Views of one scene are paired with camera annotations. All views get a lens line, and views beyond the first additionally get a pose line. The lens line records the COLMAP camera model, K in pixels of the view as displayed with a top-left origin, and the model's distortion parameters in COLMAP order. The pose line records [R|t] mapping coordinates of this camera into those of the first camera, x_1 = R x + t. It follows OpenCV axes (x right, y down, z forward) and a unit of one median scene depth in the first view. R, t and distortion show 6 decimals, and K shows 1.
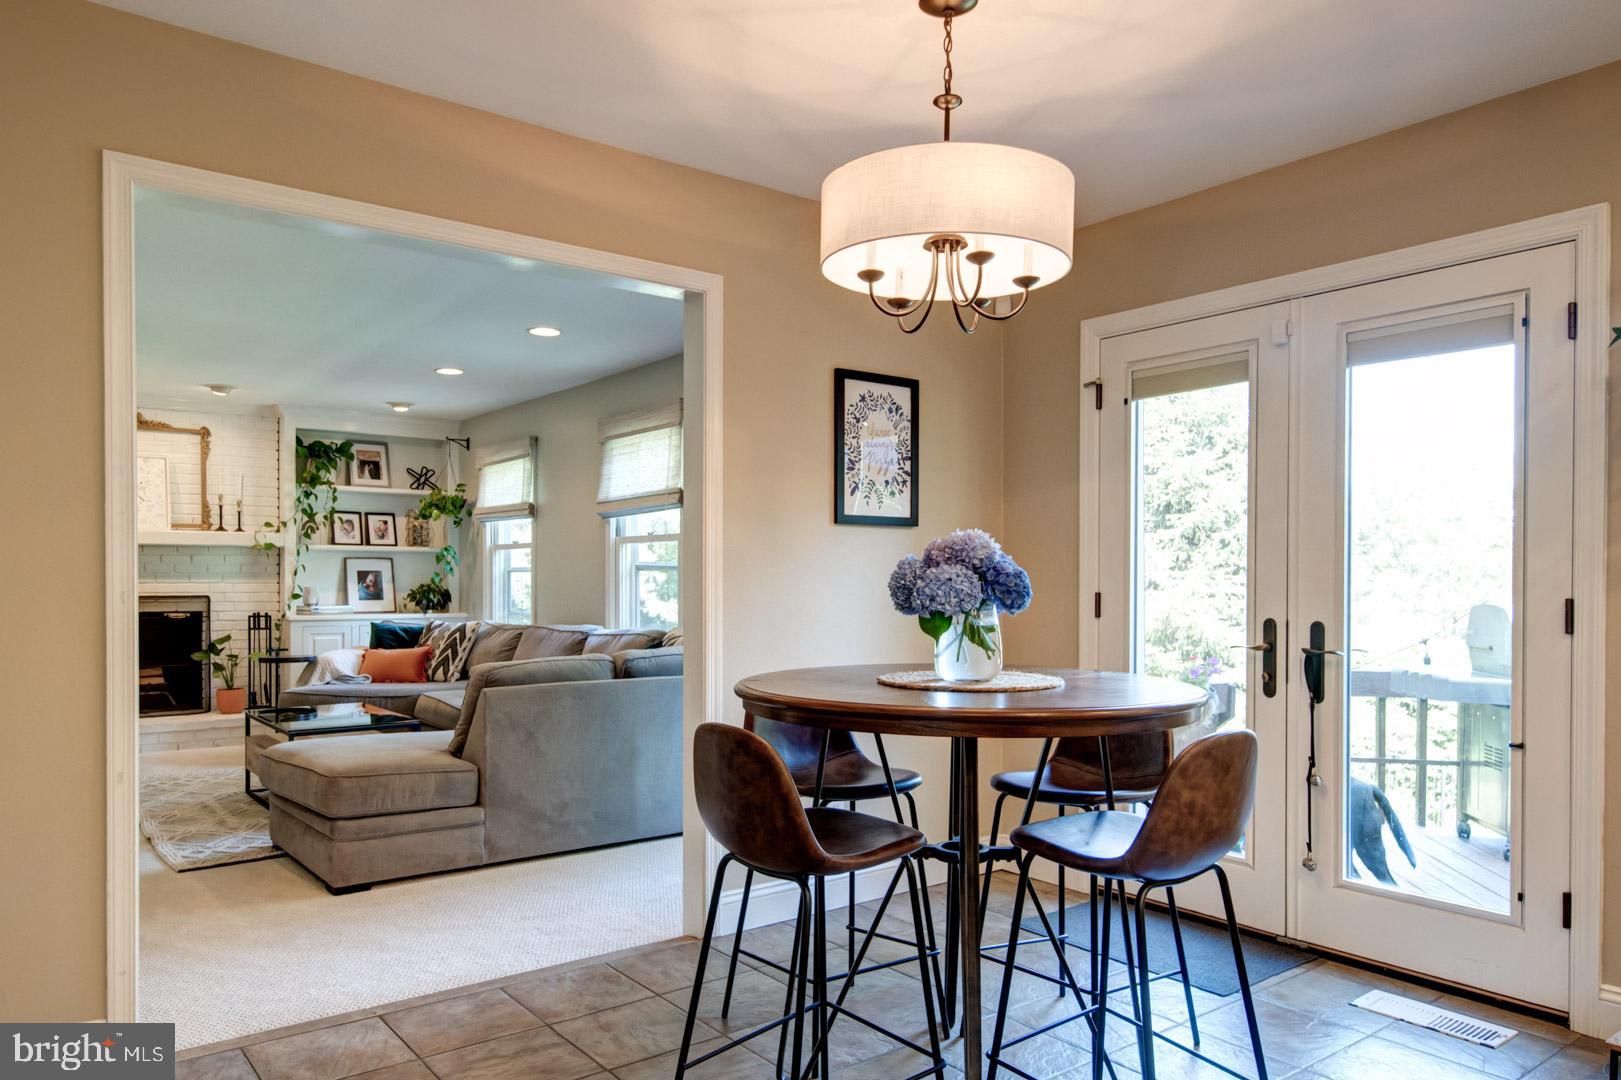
lens RADIAL K [[1100.2, 0, 815.0], [0, 1100.2, 597.4], [0, 0, 1]] dist [0.020328, -0.000229]
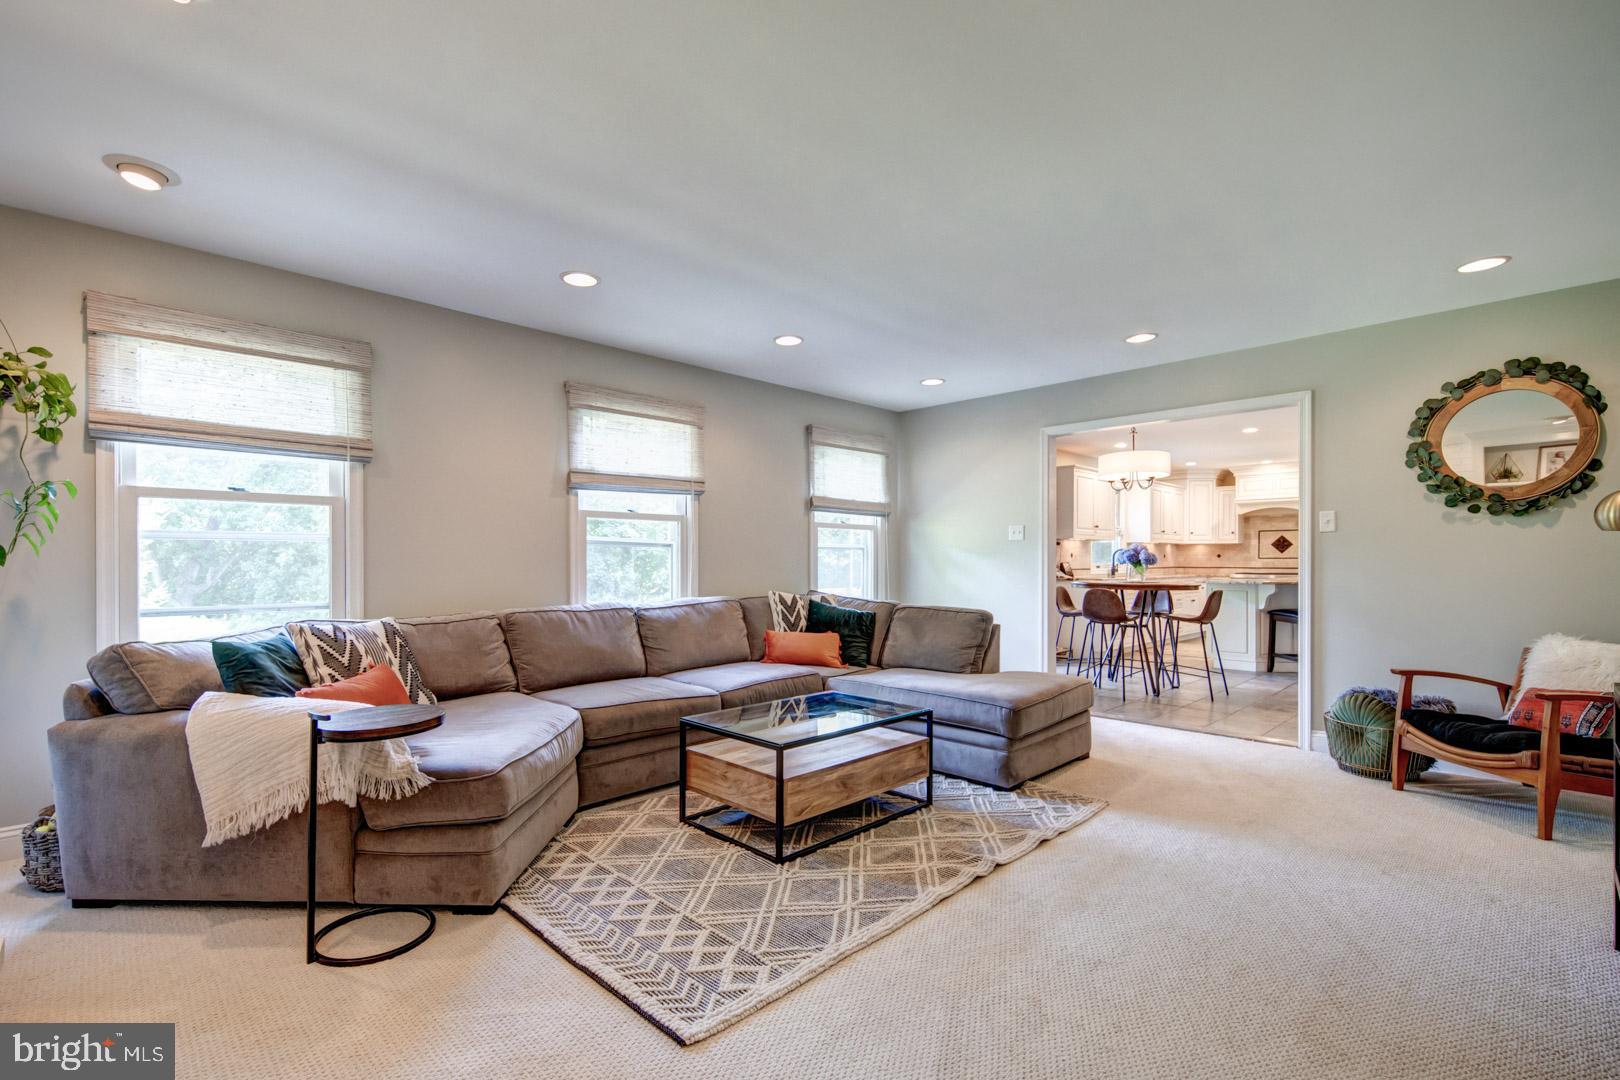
lens RADIAL K [[728.6, 0, 756.1], [0, 728.6, 558.4], [0, 0, 1]] dist [-0.000186, -0.000180]
pose [[-0.085987, -0.000255, 0.996296, -0.686469], [0.015176, 0.999884, 0.001566, -0.010000], [-0.996181, 0.015255, -0.085974, 0.756003]]
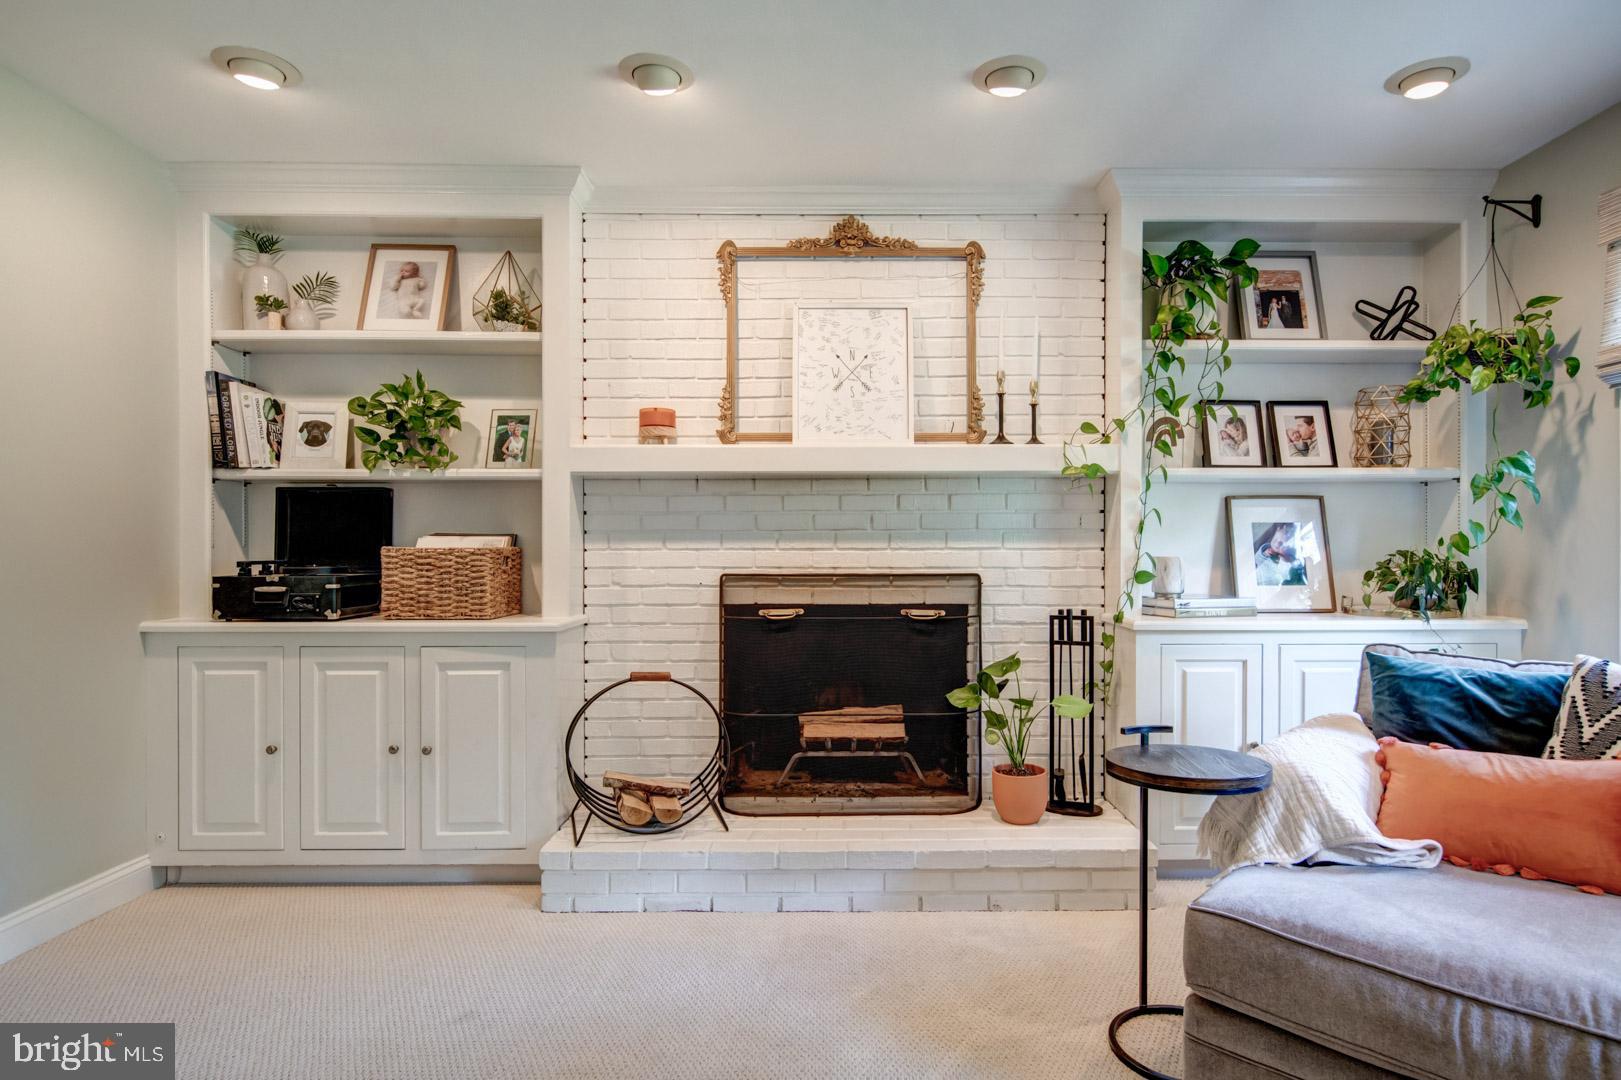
lens RADIAL K [[914.0, 0, 810.5], [0, 914.0, 540.0], [0, 0, 1]] dist [-0.000837, -0.000322]
pose [[0.781121, -0.009220, -0.624312, -0.347331], [-0.006833, 0.999705, -0.023313, -0.006933], [0.624343, 0.022476, 0.780827, 0.626123]]
